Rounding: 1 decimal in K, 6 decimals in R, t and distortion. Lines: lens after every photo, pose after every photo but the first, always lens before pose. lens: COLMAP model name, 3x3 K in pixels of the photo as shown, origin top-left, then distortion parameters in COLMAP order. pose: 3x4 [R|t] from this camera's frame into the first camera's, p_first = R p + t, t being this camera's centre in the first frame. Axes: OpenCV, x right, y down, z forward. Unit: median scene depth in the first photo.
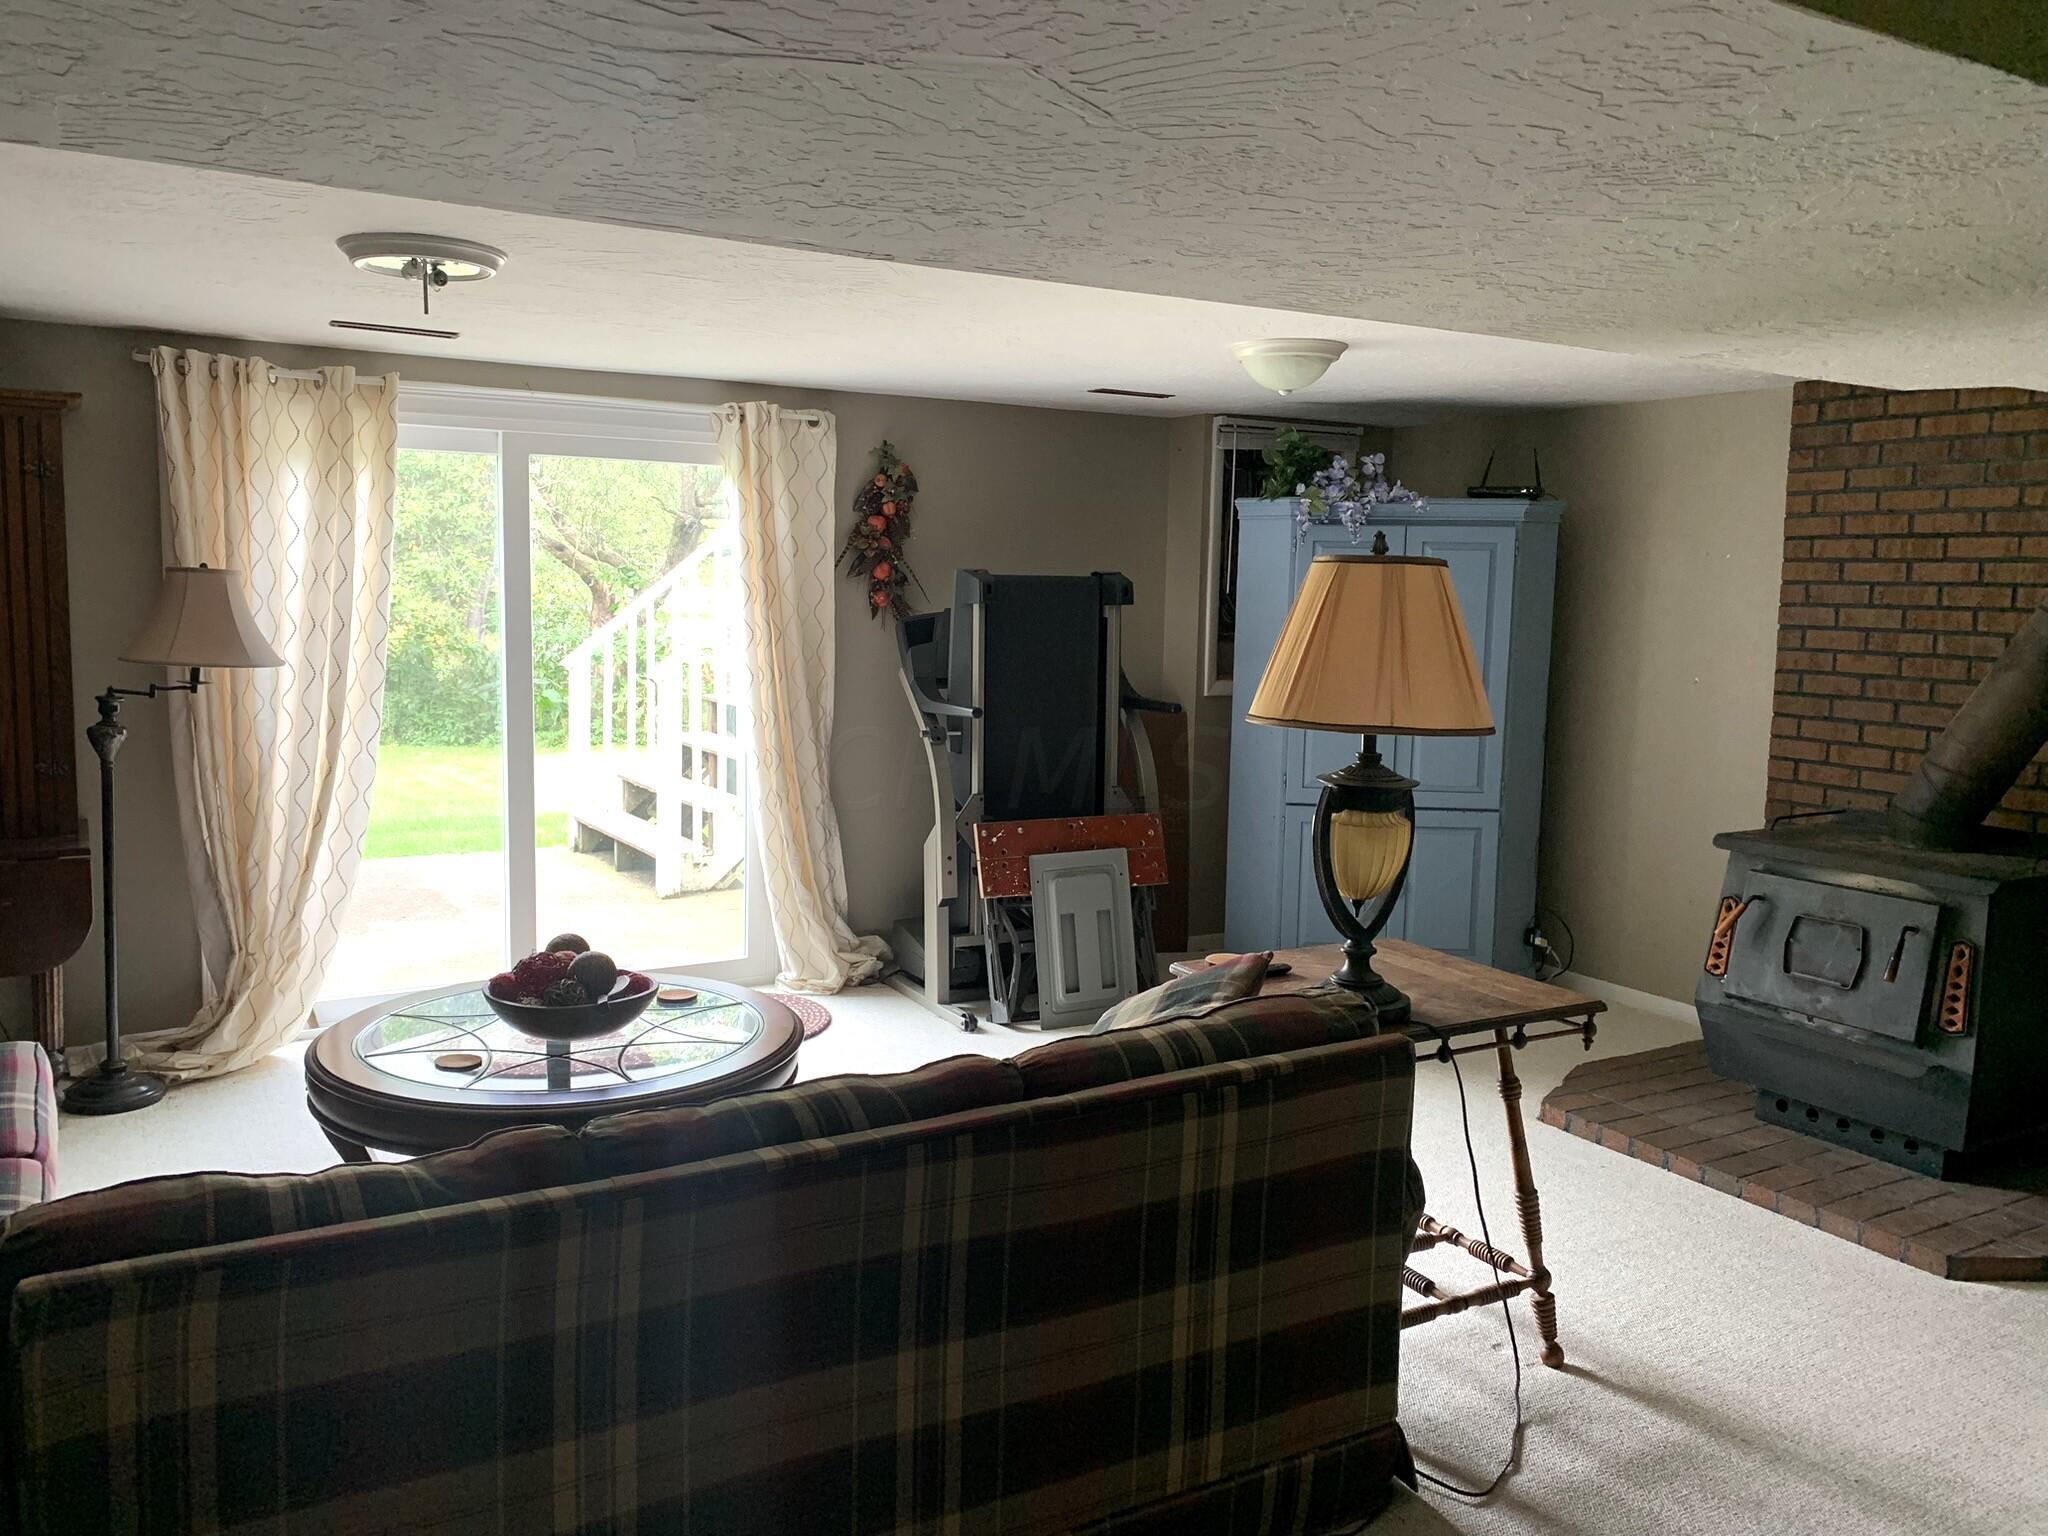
lens RADIAL K [[1585.5, 0, 1024.0], [0, 1585.5, 768.0], [0, 0, 1]] dist [0.006339, -0.006737]
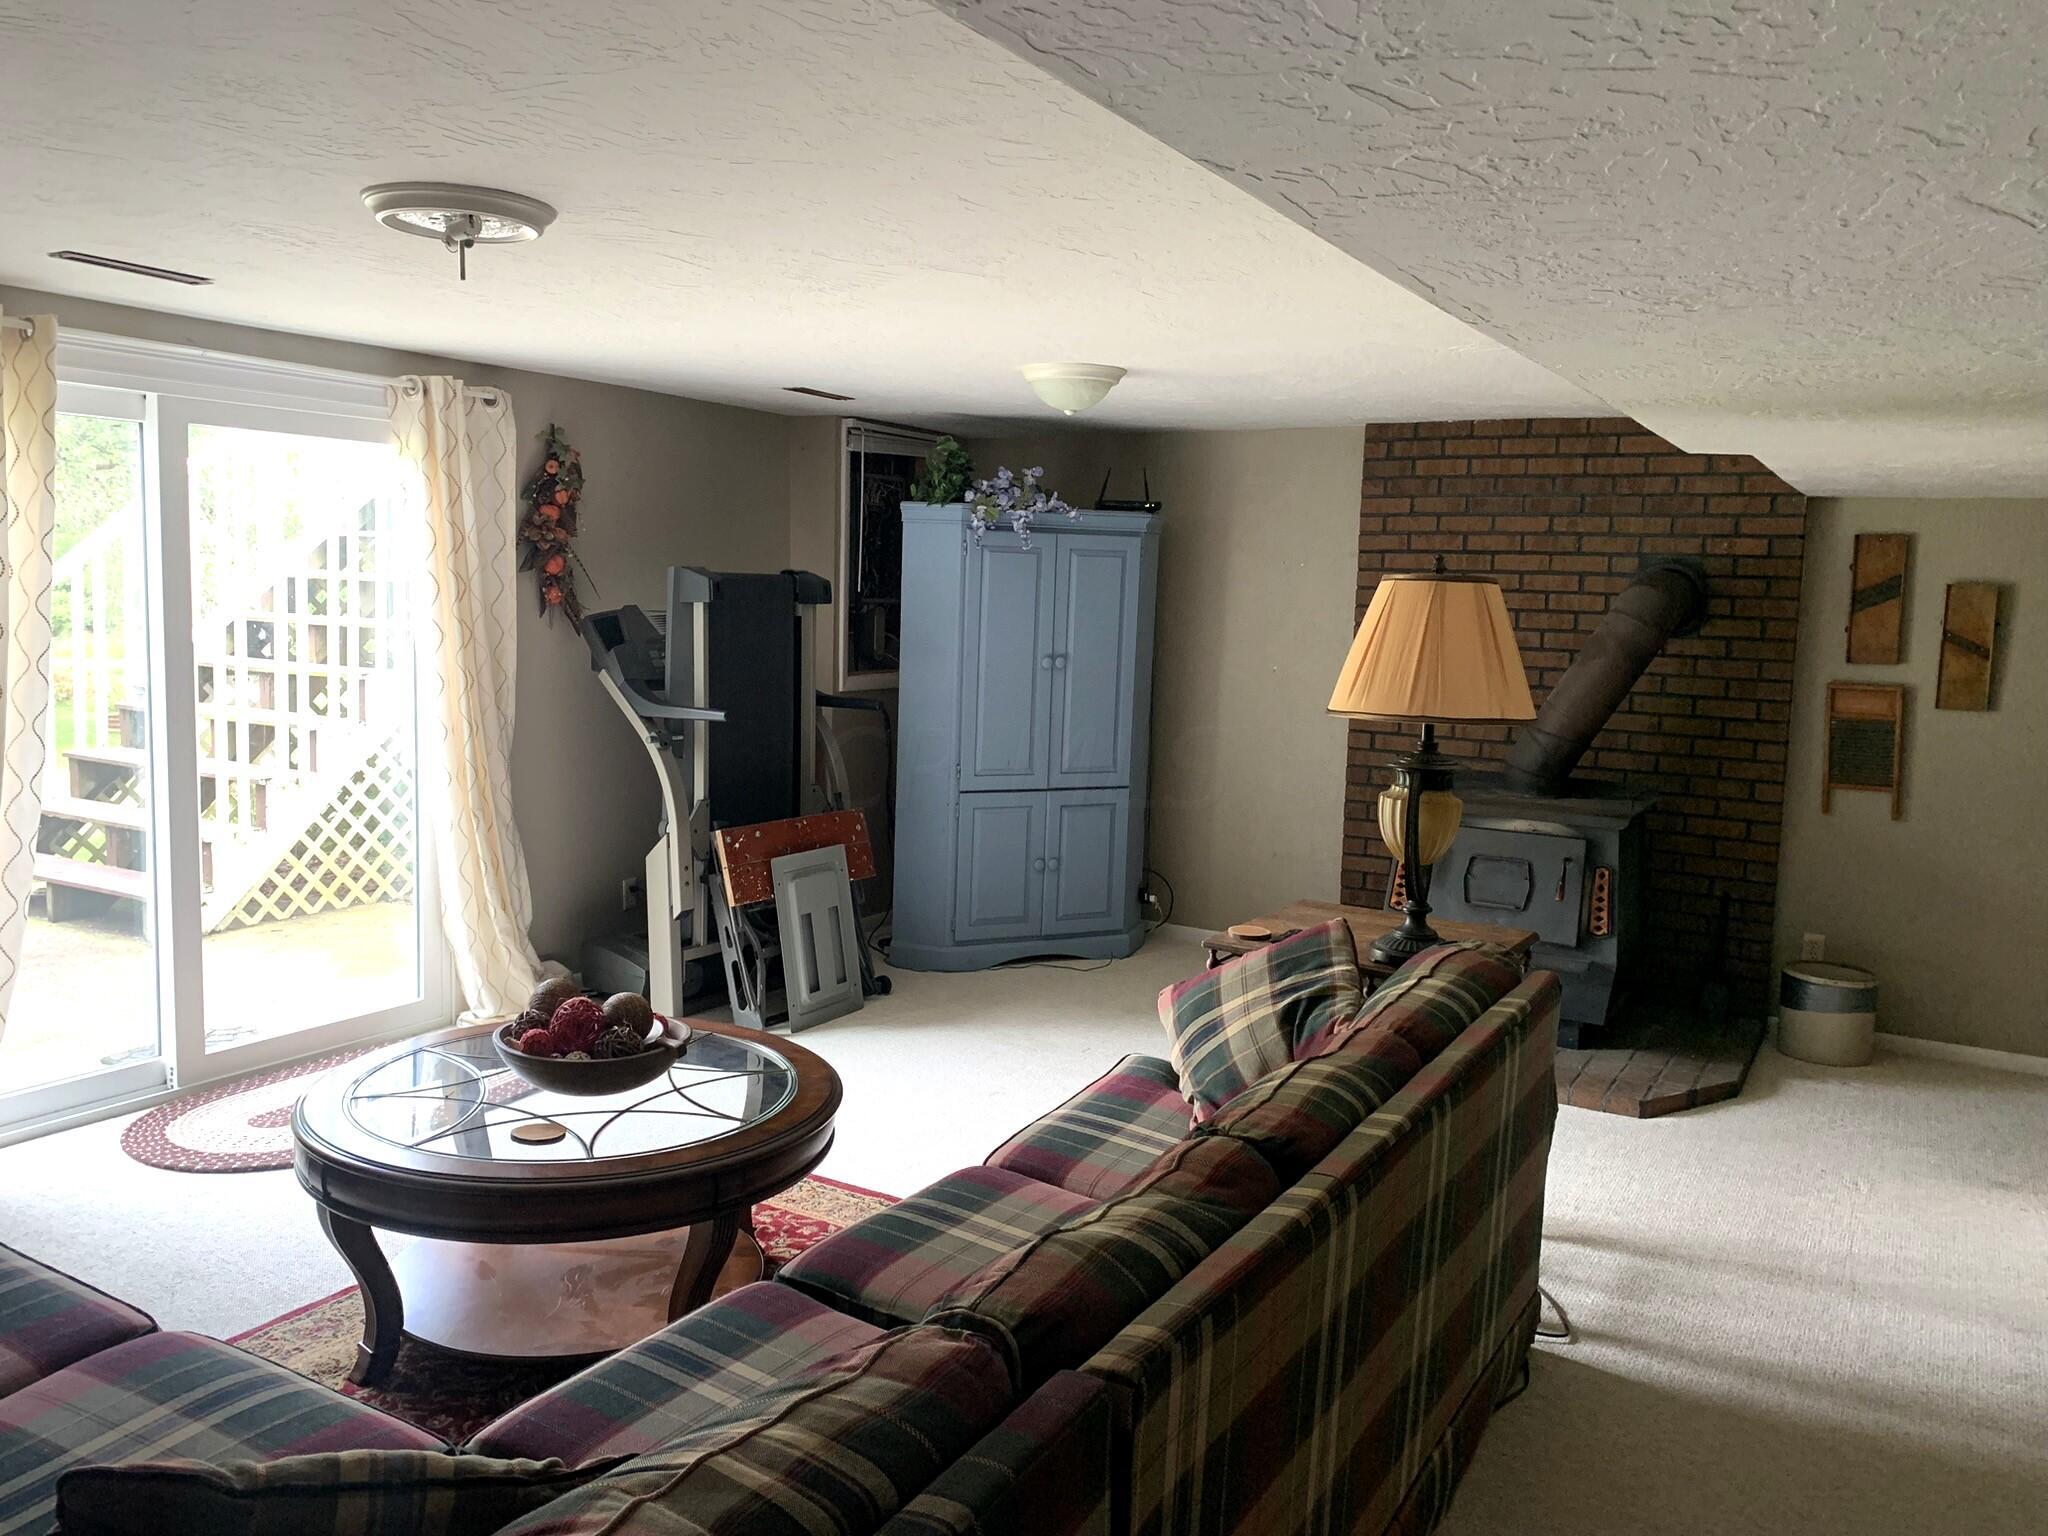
lens RADIAL K [[1579.3, 0, 1024.0], [0, 1579.3, 768.0], [0, 0, 1]] dist [0.127532, -0.257940]
pose [[0.869177, -0.049883, 0.491978, -0.343877], [0.044638, 0.998752, 0.022404, -0.016473], [-0.492481, 0.002488, 0.870319, 0.058341]]
